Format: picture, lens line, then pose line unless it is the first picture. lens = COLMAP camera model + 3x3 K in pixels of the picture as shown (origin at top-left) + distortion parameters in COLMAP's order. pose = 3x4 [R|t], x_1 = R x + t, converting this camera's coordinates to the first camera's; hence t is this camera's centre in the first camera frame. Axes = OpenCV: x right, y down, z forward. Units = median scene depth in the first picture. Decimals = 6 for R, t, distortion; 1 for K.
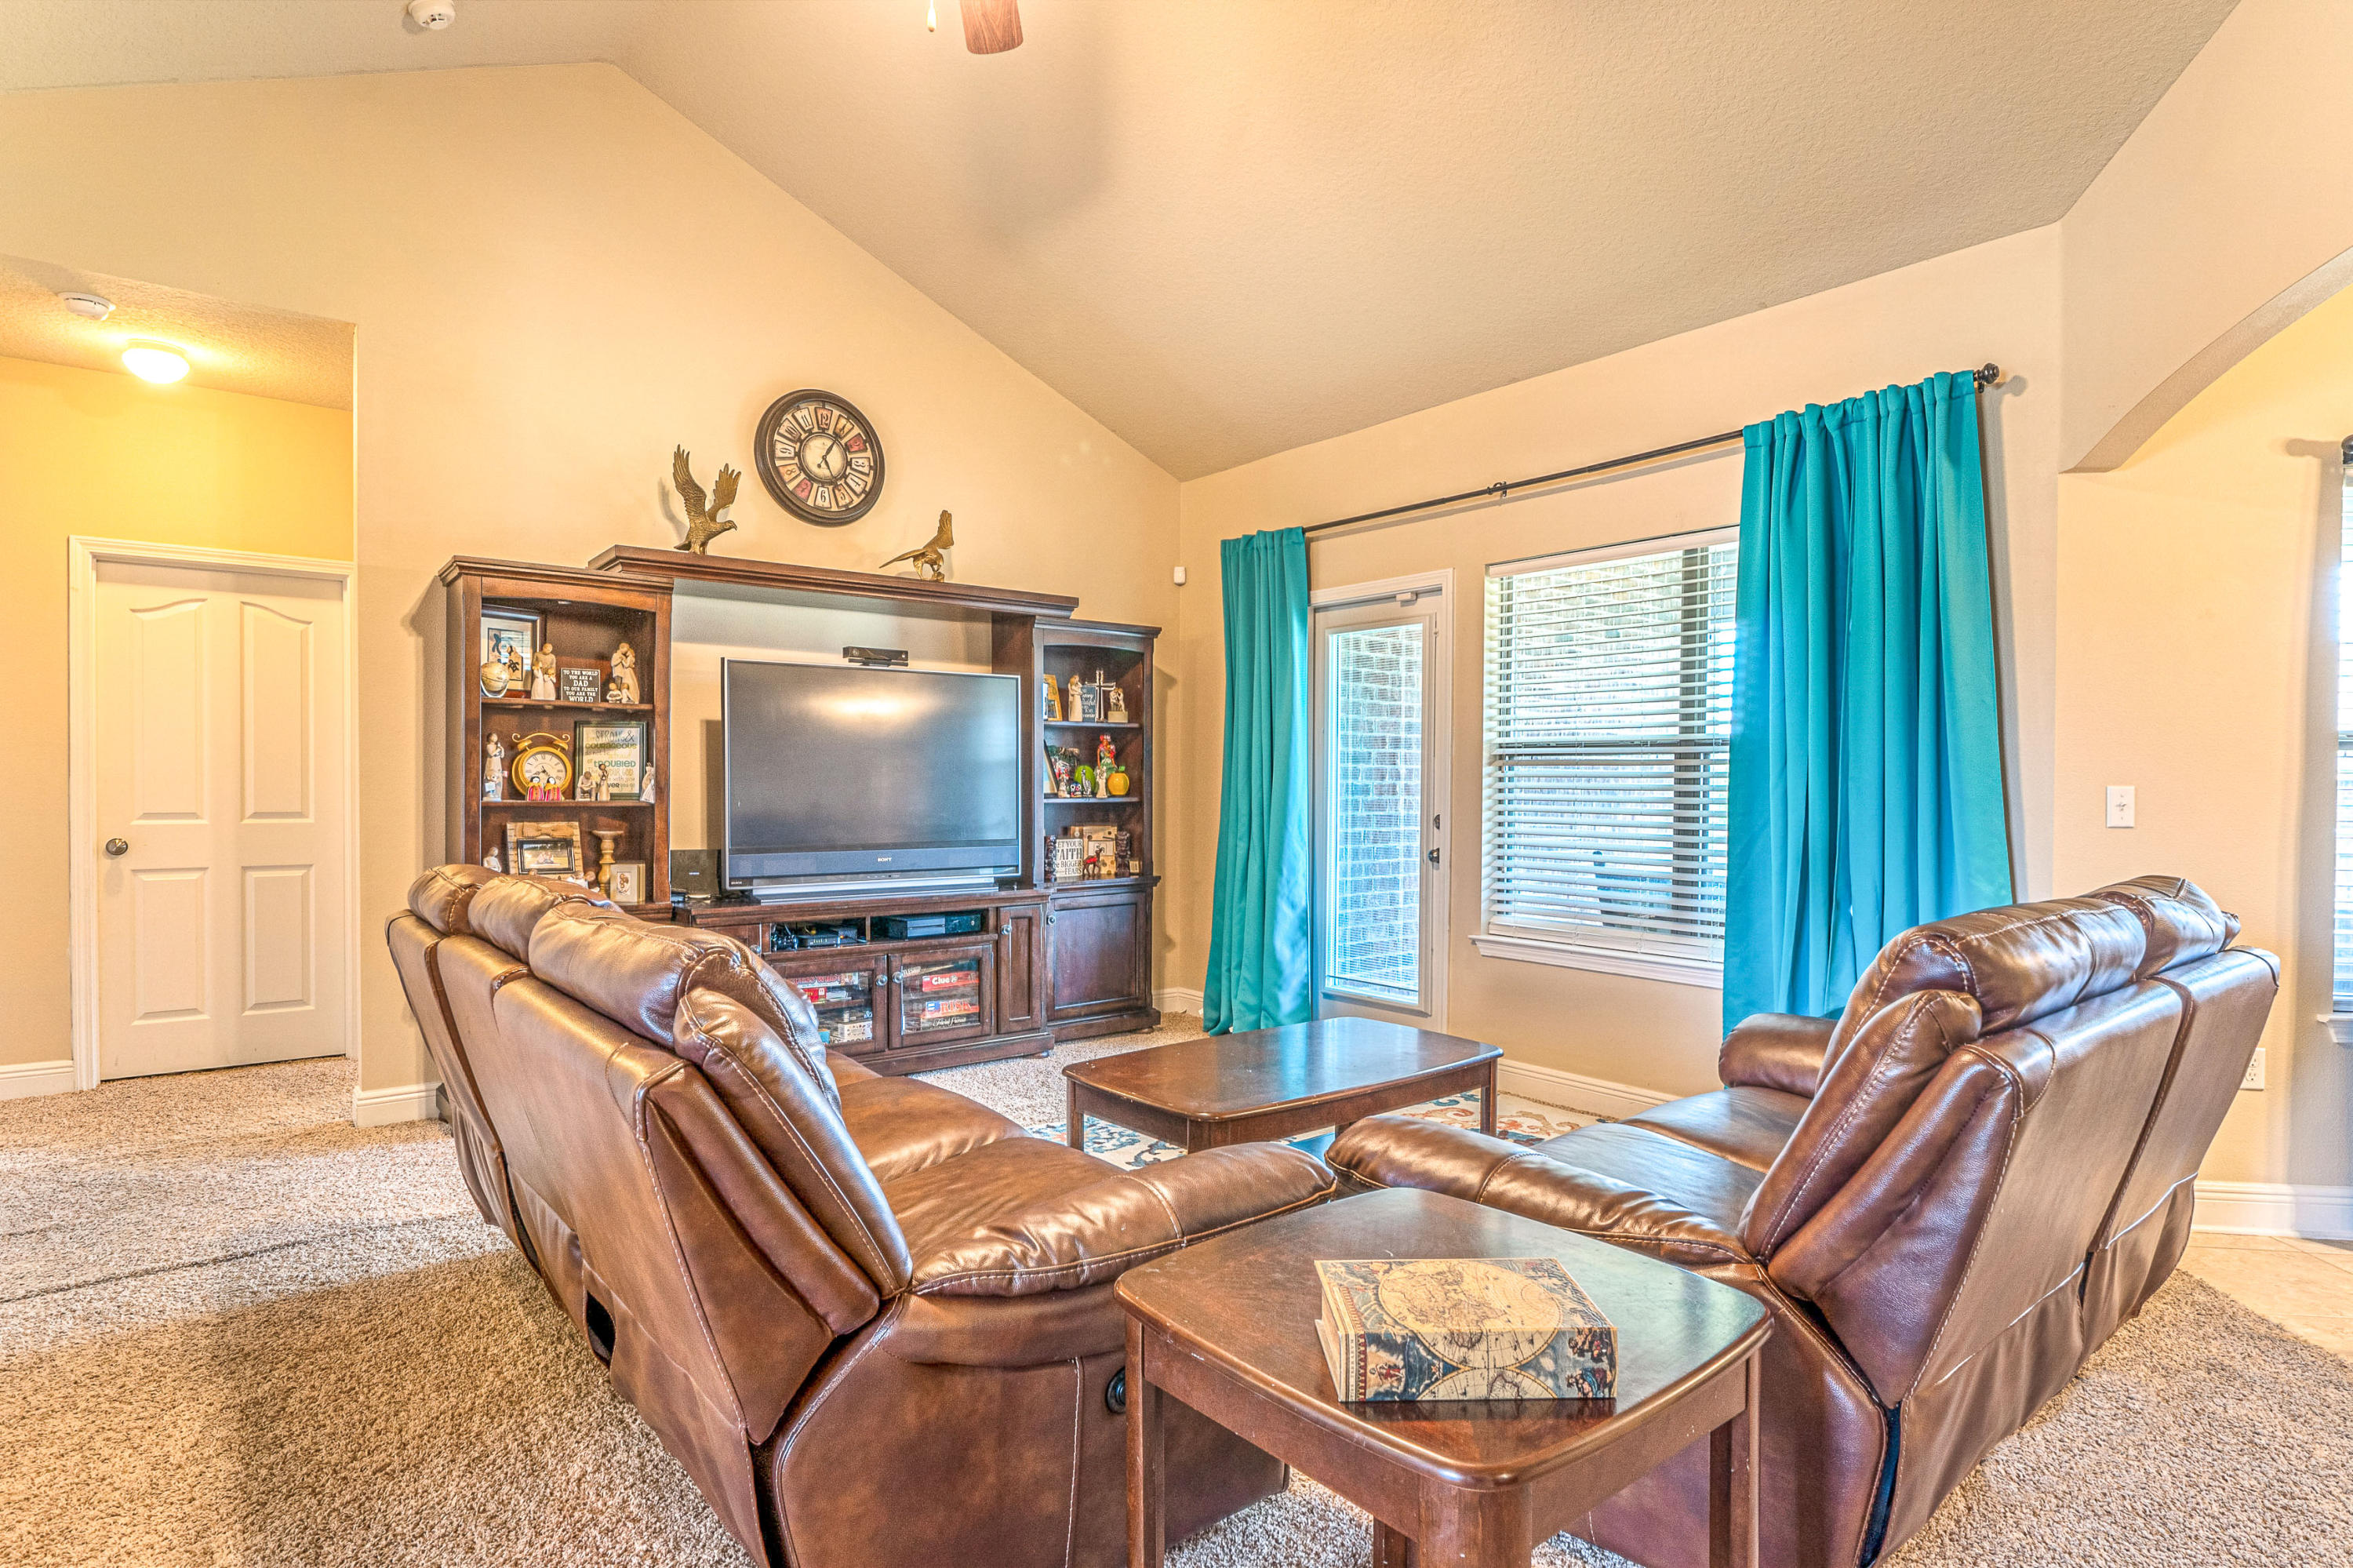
lens RADIAL K [[1229.1, 0, 1178.6], [0, 1229.1, 792.6], [0, 0, 1]] dist [-0.003554, -0.000302]
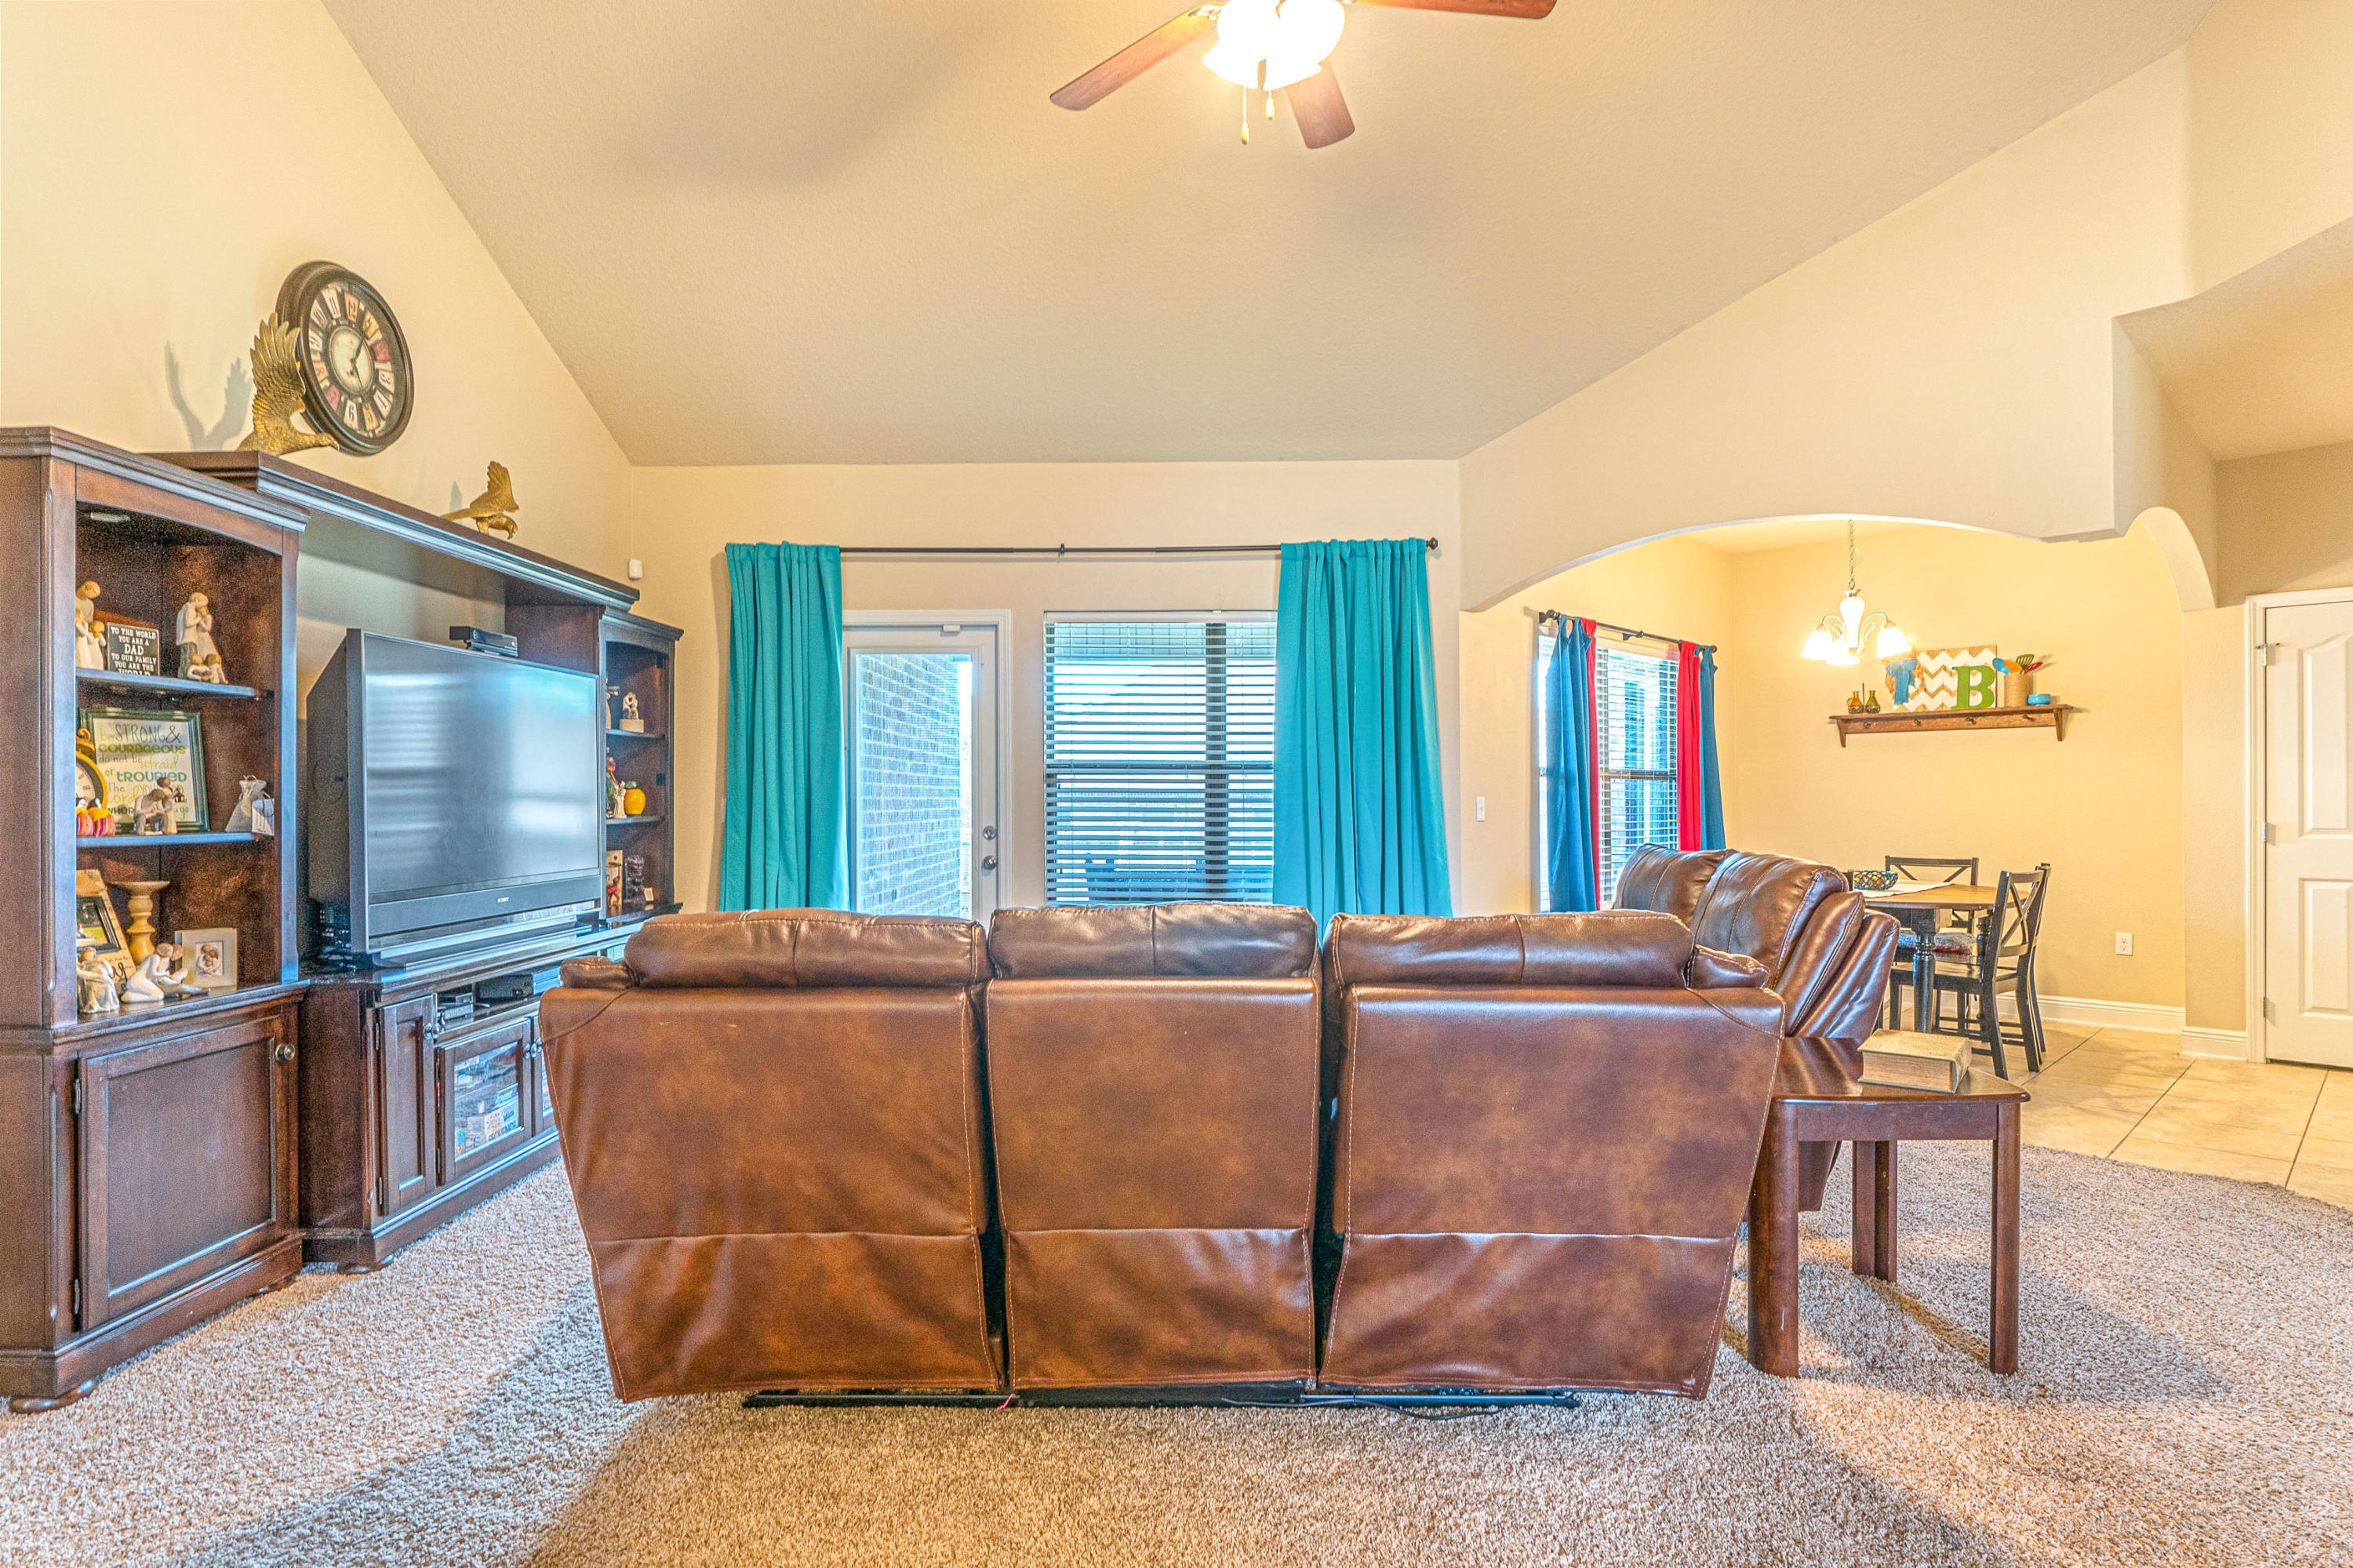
lens RADIAL K [[1234.5, 0, 1168.4], [0, 1234.5, 790.8], [0, 0, 1]] dist [-0.002619, -0.001633]
pose [[0.635435, -0.002095, 0.772151, -0.557852], [0.012128, 0.999900, -0.007268, -0.004579], [-0.772059, 0.013983, 0.635397, 0.161487]]
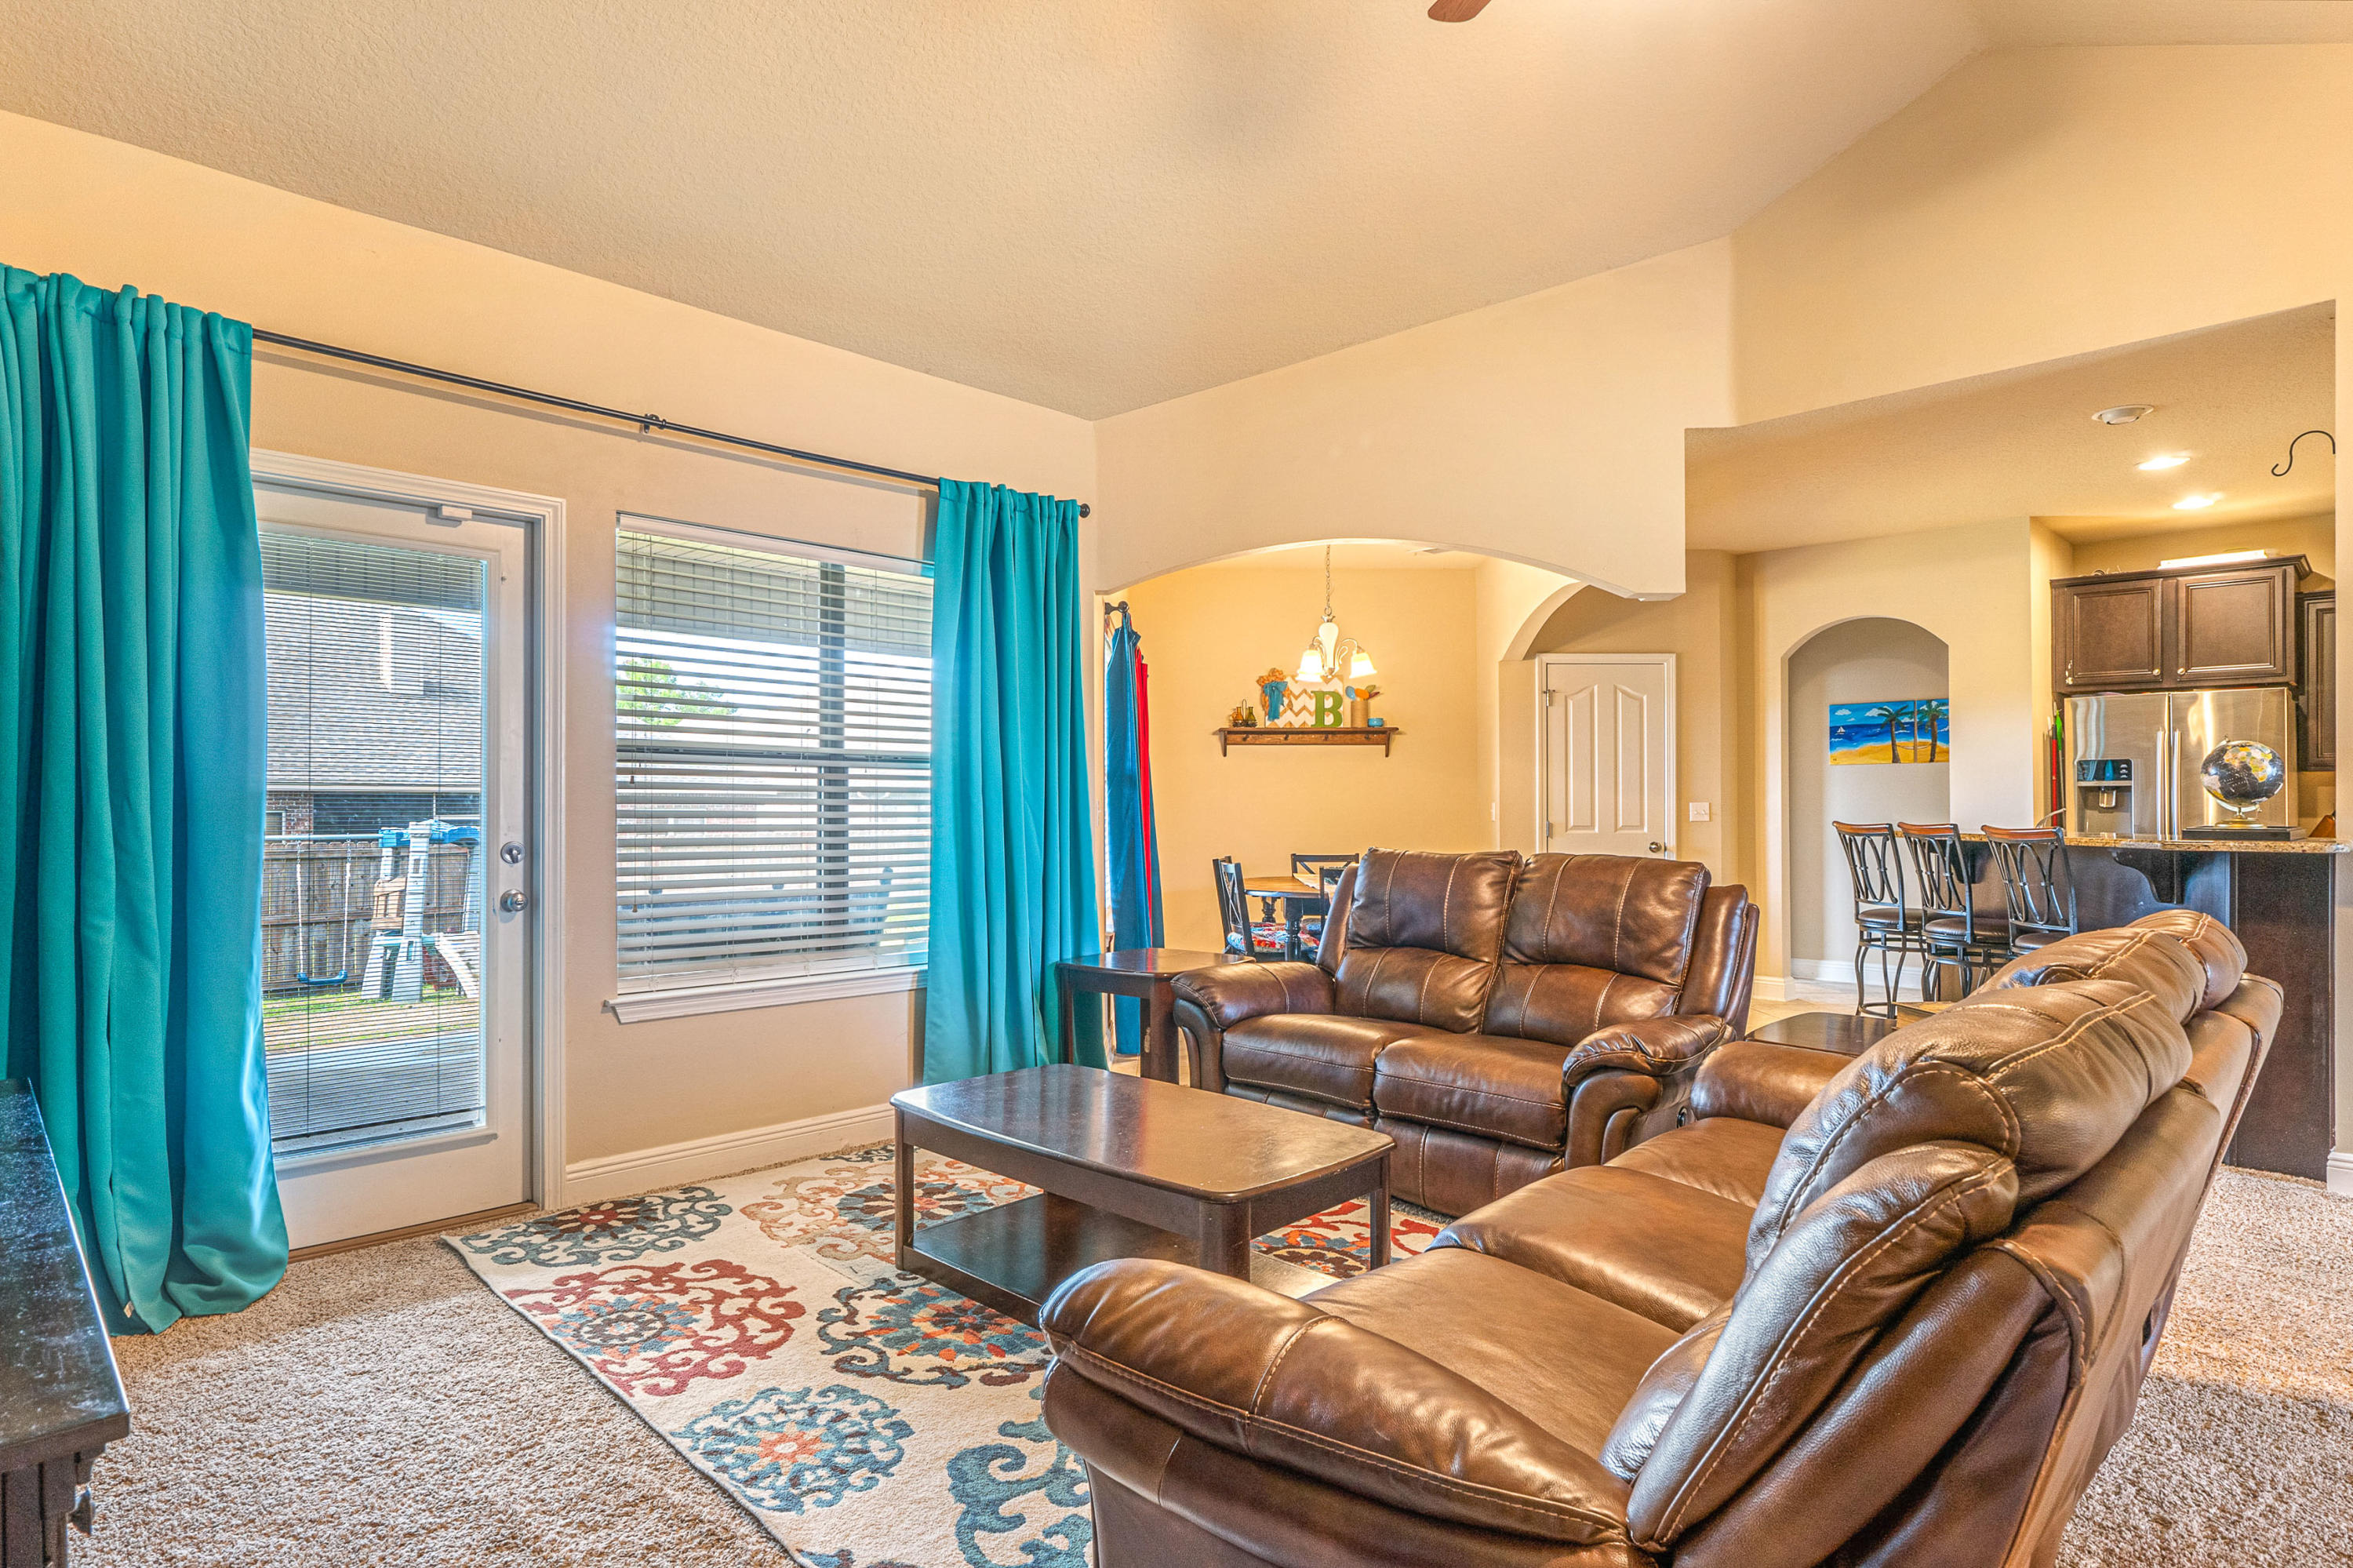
lens RADIAL K [[1234.5, 0, 1168.4], [0, 1234.5, 790.8], [0, 0, 1]] dist [-0.002619, -0.001633]
pose [[-0.101618, 0.003751, 0.994816, -0.524211], [0.005163, 0.999981, -0.003243, -0.007299], [-0.994810, 0.004807, -0.101635, 0.710446]]
